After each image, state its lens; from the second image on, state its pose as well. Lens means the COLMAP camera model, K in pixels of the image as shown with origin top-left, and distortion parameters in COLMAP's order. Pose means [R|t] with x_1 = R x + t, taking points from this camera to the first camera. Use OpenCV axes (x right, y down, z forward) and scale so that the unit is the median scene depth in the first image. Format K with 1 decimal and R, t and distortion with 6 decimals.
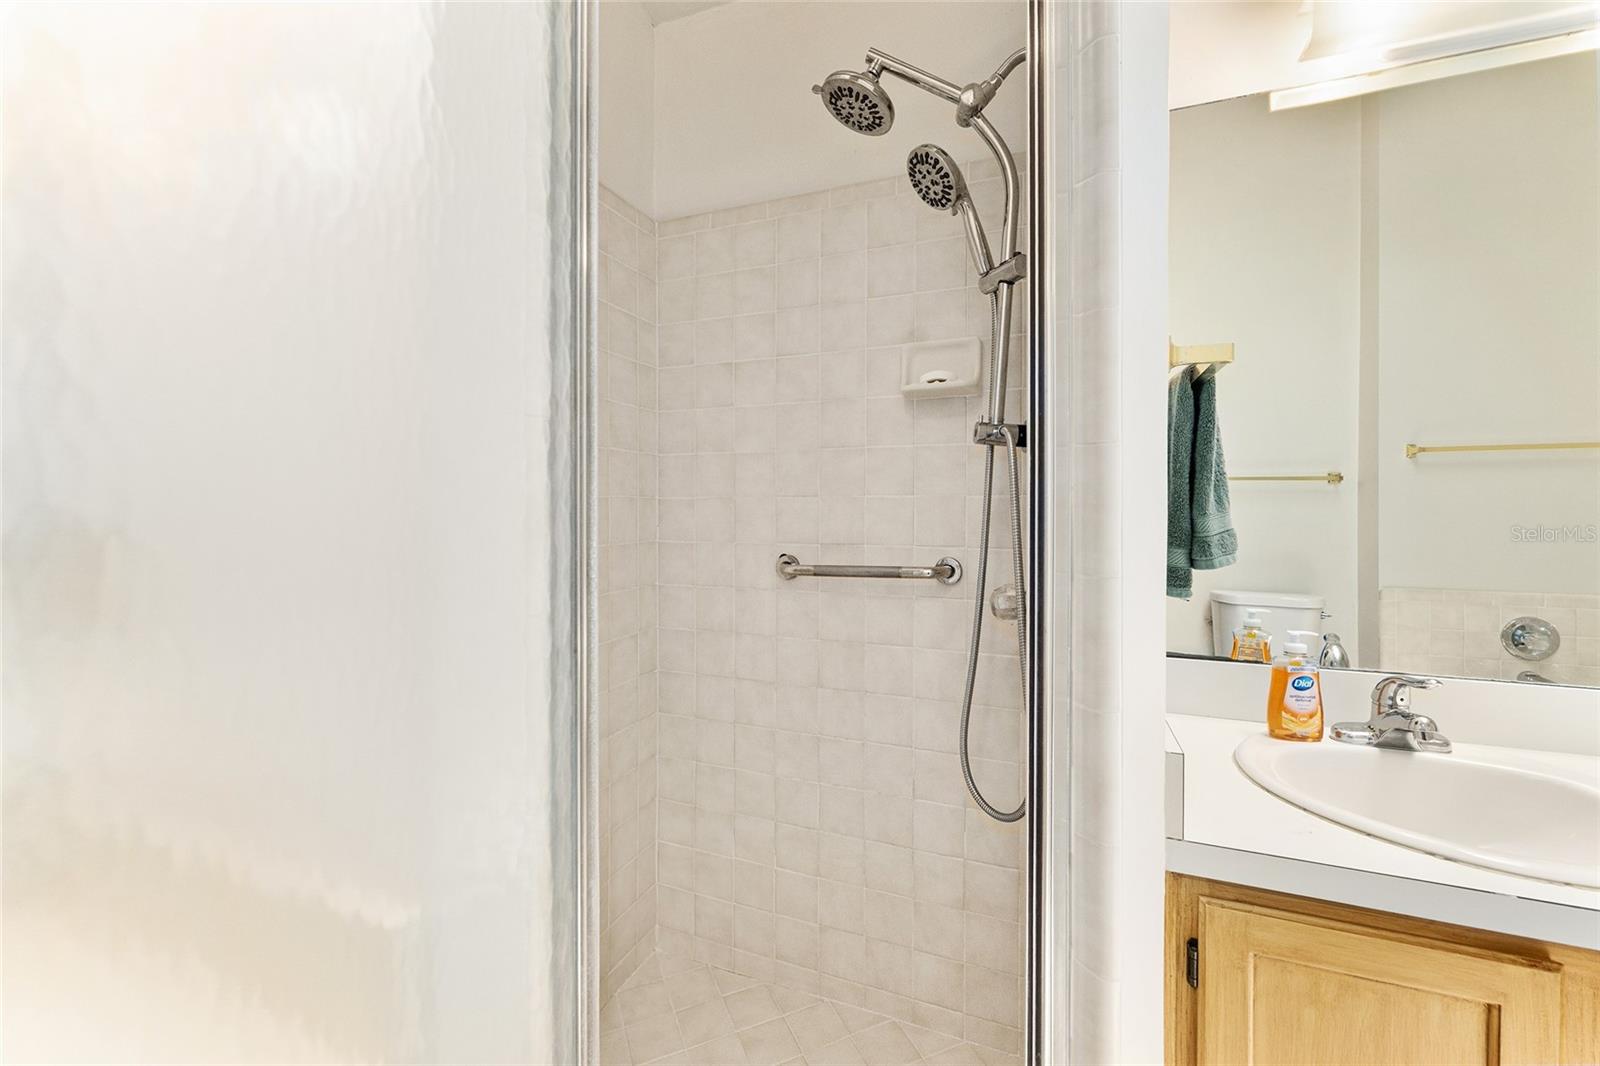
lens RADIAL K [[637.4, 0, 809.3], [0, 637.4, 519.6], [0, 0, 1]] dist [-0.000057, 0.000073]
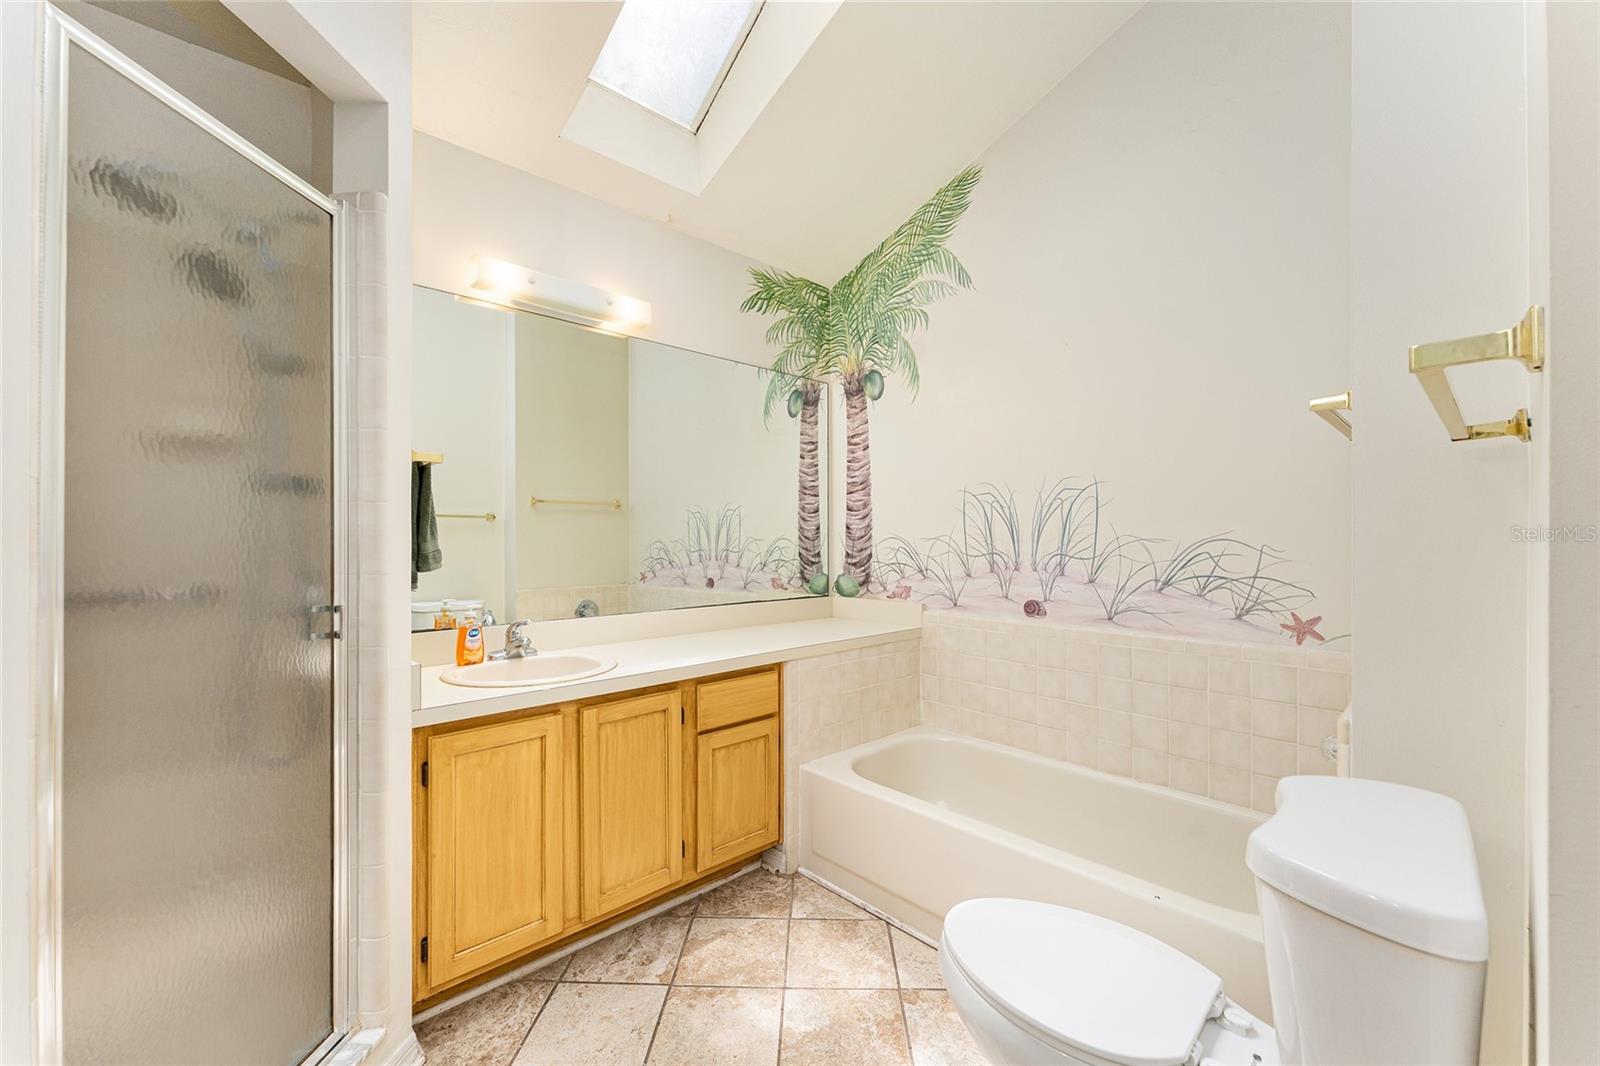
lens RADIAL K [[637.4, 0, 804.4], [0, 637.4, 537.6], [0, 0, 1]] dist [-0.000057, 0.000073]
pose [[0.414241, 0.005348, 0.910151, -0.557547], [0.013513, 0.999836, -0.012026, 0.017531], [-0.910067, 0.017280, 0.414101, -0.697525]]
